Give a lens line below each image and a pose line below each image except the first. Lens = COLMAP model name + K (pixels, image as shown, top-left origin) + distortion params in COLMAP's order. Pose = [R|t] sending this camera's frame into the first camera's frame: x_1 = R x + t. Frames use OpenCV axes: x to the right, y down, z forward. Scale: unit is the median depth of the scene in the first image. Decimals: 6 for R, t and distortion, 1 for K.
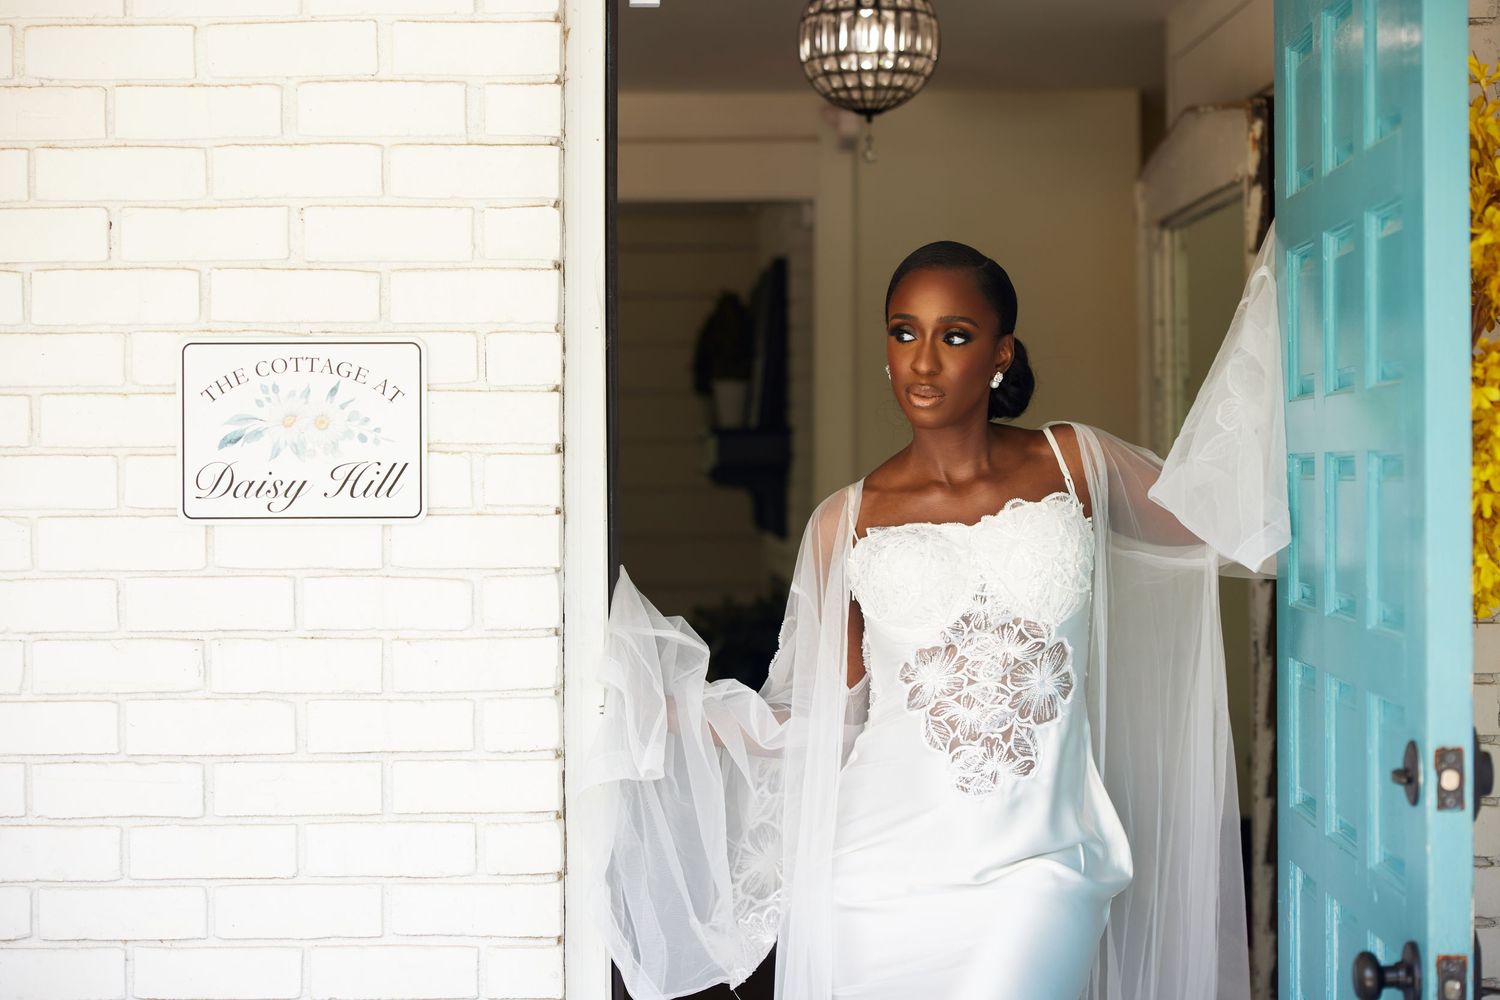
lens RADIAL K [[2814.8, 0, 750.0], [0, 2814.8, 500.0], [0, 0, 1]] dist [-0.026276, 0.080431]
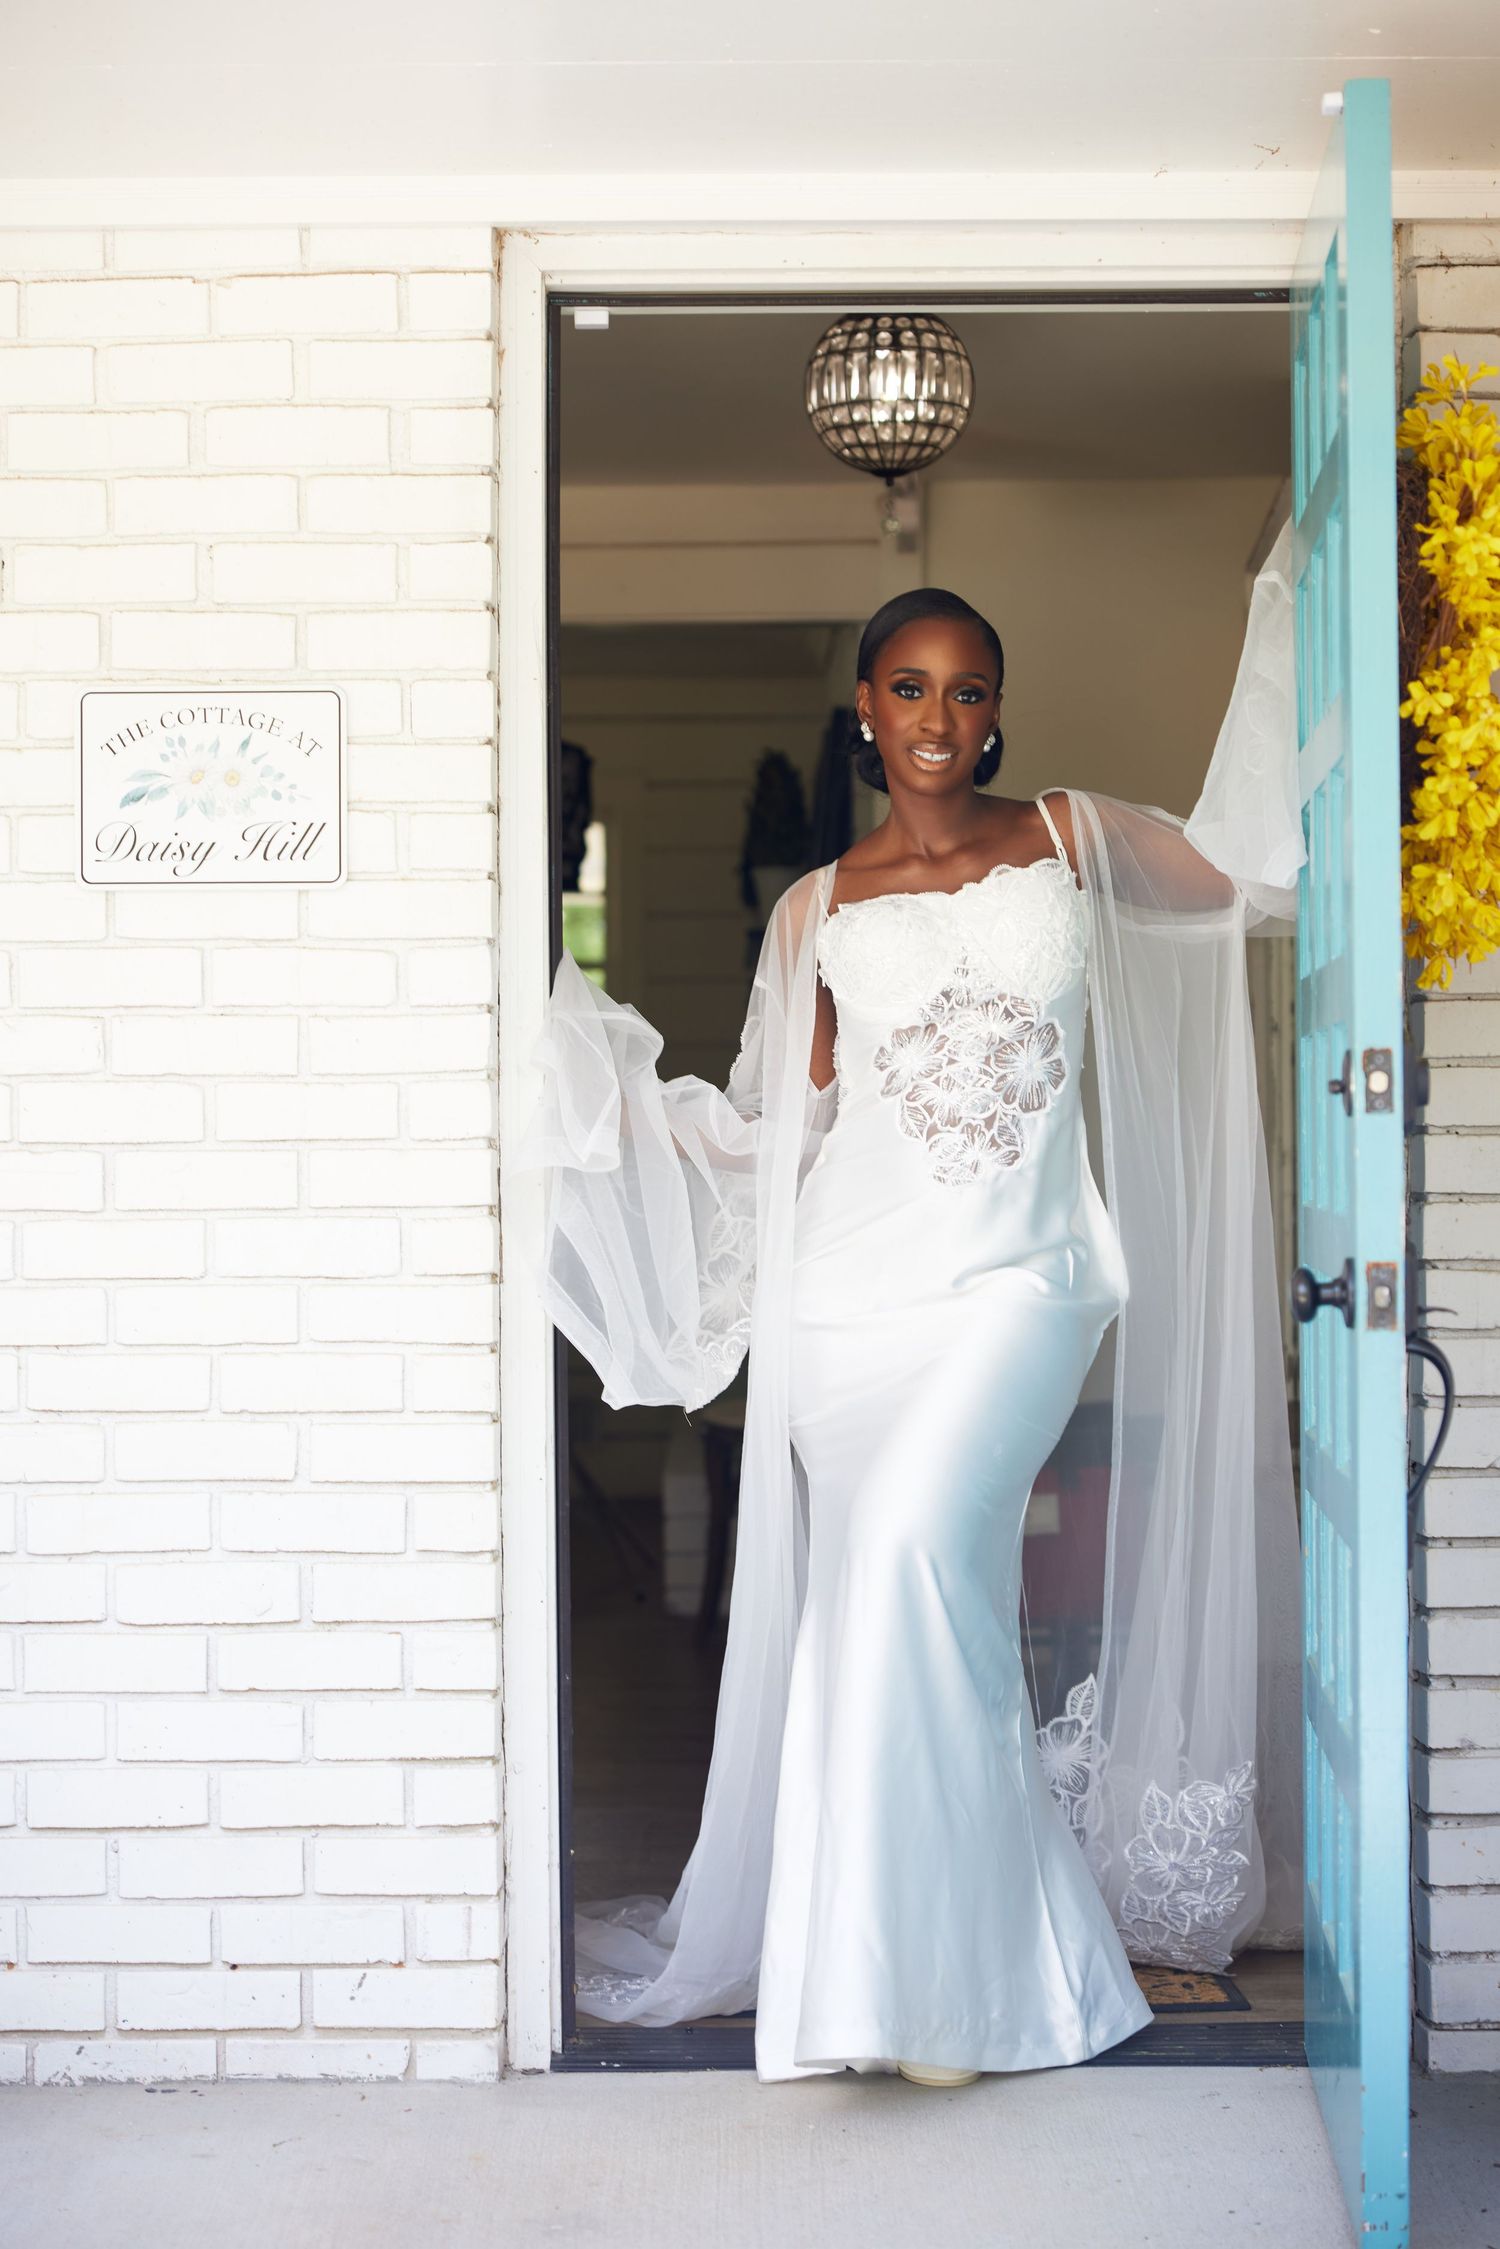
lens RADIAL K [[4220.3, 0, 750.0], [0, 4220.3, 1124.5], [0, 0, 1]] dist [-0.026276, 0.080431]
pose [[0.999309, -0.002521, -0.037079, 0.066300], [0.002022, 0.999907, -0.013491, 0.103341], [0.037110, 0.013406, 0.999221, -0.361007]]
